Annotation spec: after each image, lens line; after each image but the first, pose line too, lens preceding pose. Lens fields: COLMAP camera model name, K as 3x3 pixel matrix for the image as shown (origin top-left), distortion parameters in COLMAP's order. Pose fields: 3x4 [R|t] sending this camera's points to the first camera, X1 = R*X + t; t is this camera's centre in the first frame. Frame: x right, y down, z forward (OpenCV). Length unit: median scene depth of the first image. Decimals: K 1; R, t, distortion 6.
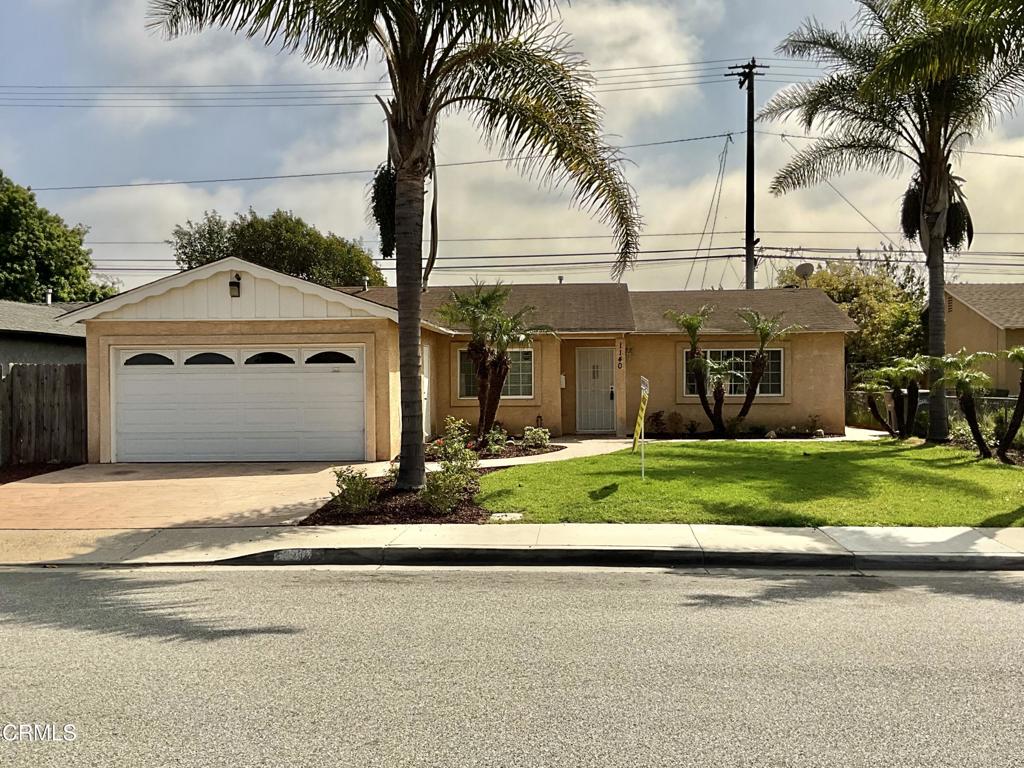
lens RADIAL K [[1015.8, 0, 512.0], [0, 1015.8, 384.0], [0, 0, 1]] dist [0.112272, -0.274098]
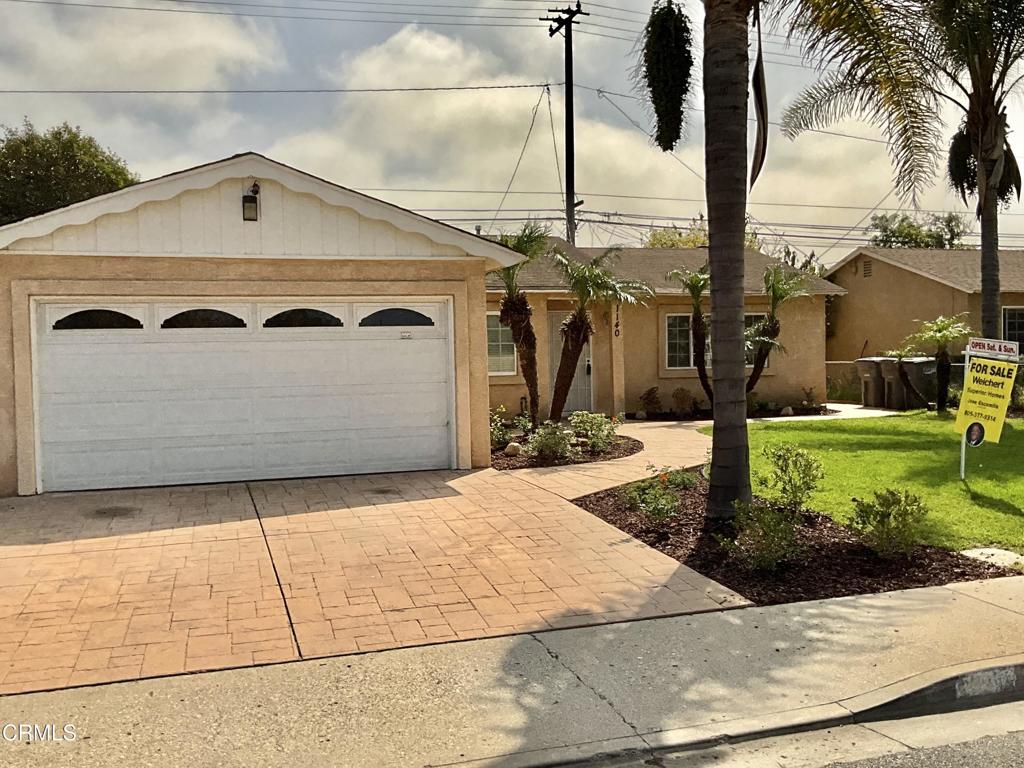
lens RADIAL K [[1015.8, 0, 512.0], [0, 1015.8, 384.0], [0, 0, 1]] dist [0.112272, -0.274098]
pose [[0.932719, -0.021062, 0.359988, -0.289123], [0.013200, 0.999618, 0.024285, 0.002243], [-0.360362, -0.017900, 0.932641, 0.287698]]
